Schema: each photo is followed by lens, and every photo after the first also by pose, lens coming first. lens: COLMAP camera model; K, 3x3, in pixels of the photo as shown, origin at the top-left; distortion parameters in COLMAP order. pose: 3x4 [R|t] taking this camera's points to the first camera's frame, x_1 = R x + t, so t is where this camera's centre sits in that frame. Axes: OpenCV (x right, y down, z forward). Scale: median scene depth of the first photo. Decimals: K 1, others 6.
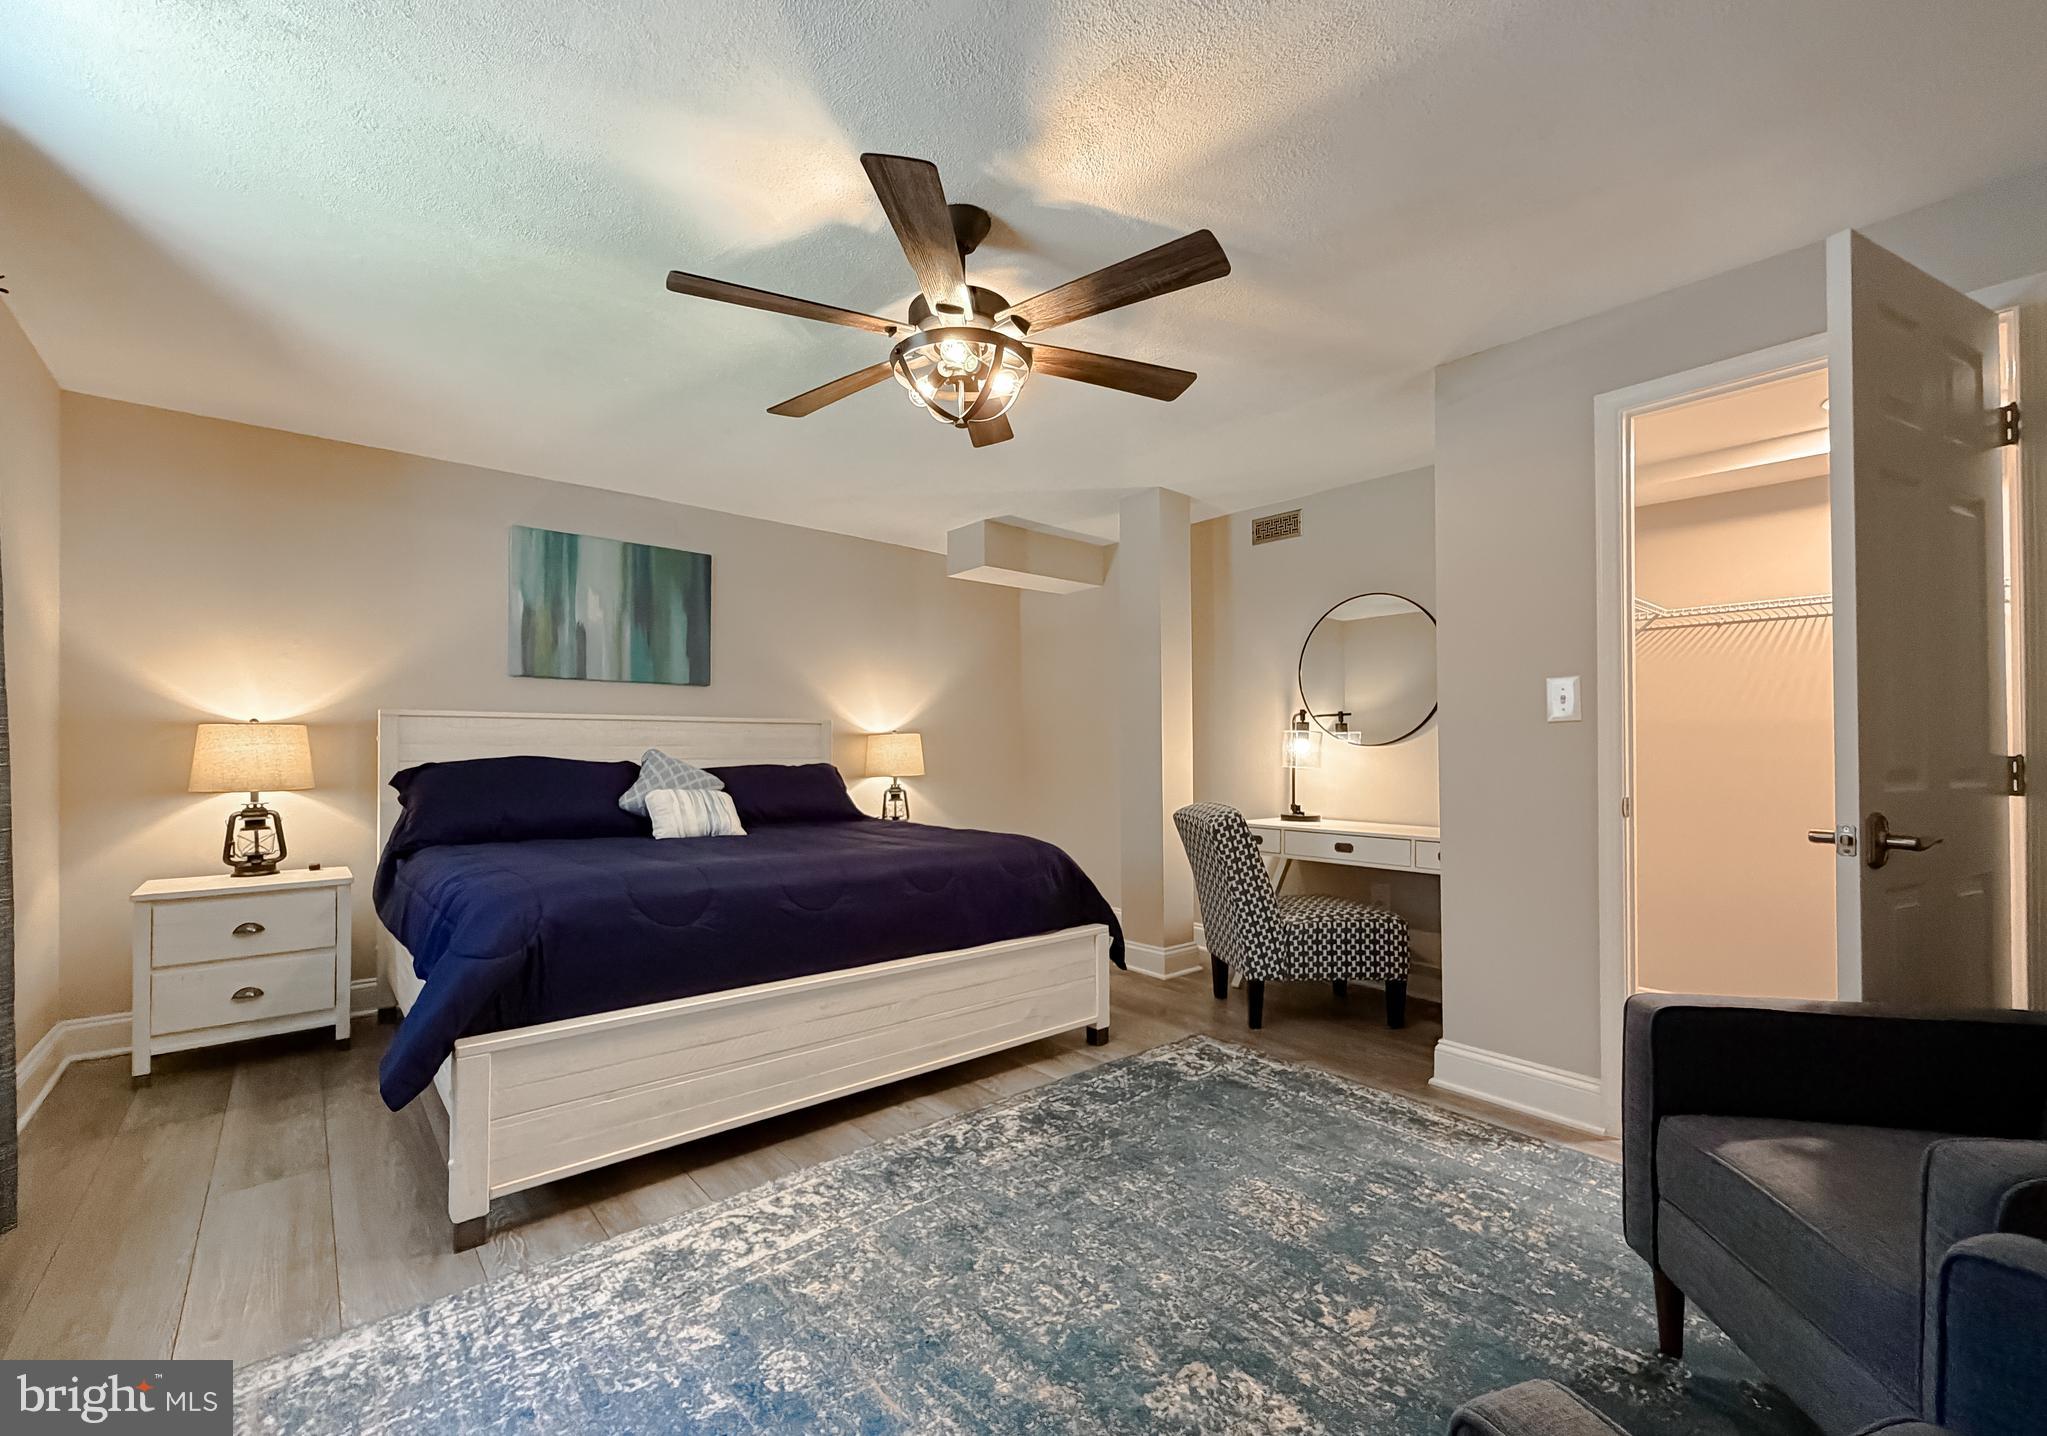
lens RADIAL K [[836.0, 0, 1013.9], [0, 836.0, 731.8], [0, 0, 1]] dist [0.003481, -0.000112]
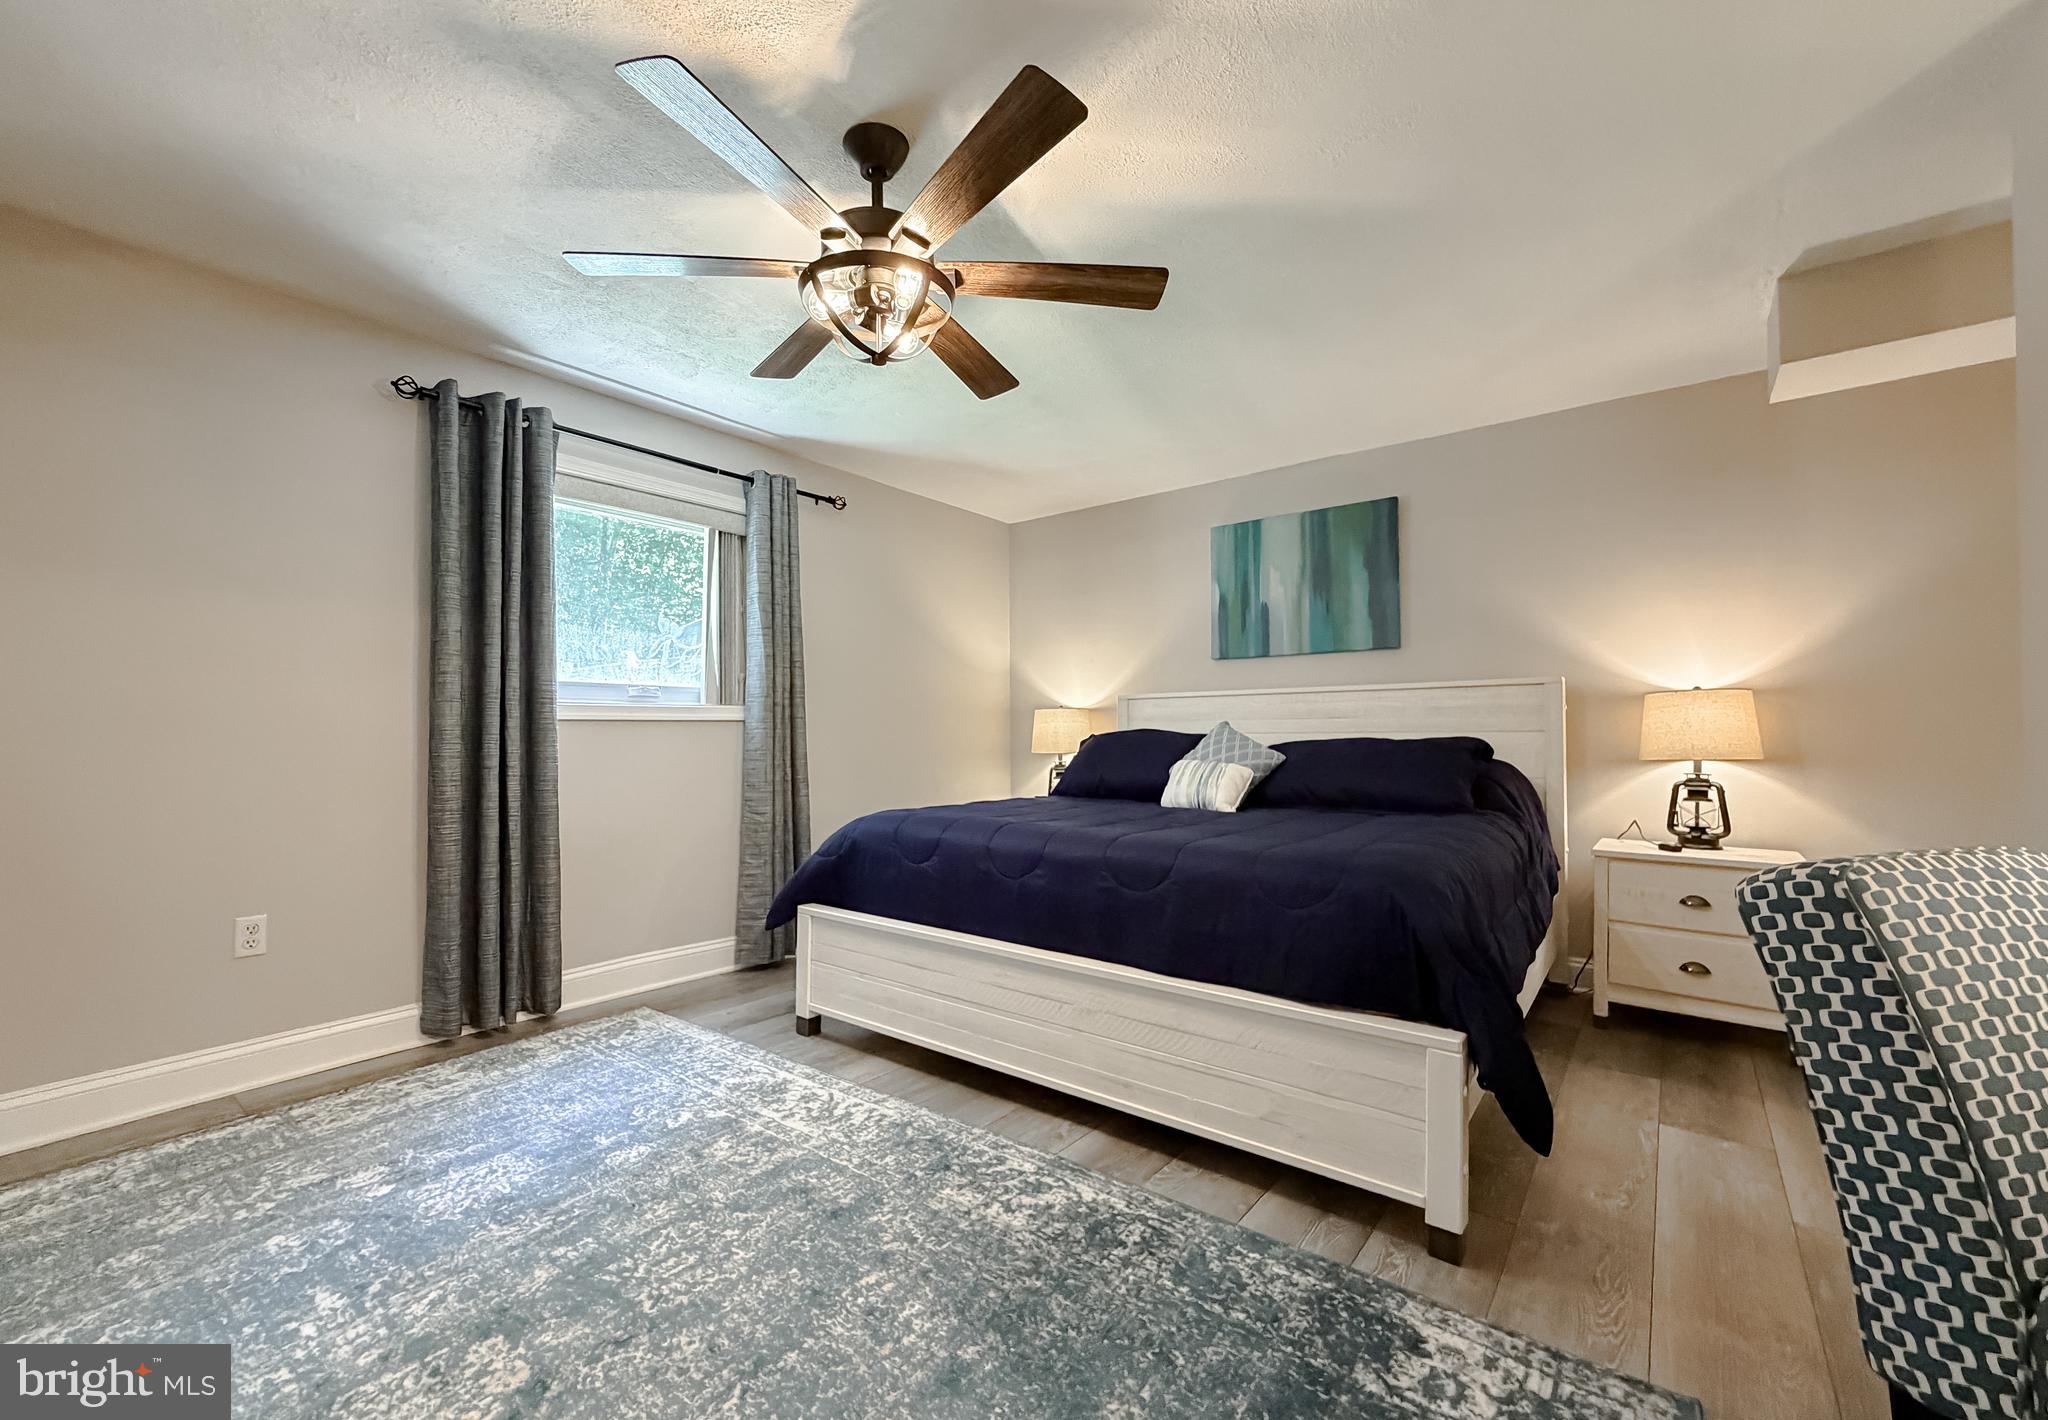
lens RADIAL K [[836.4, 0, 1016.8], [0, 836.4, 723.0], [0, 0, 1]] dist [0.003481, -0.000112]
pose [[0.202955, -0.017326, -0.979035, 0.689972], [0.026284, 0.999580, -0.012241, 0.038688], [0.978835, -0.023249, 0.203325, 0.755565]]
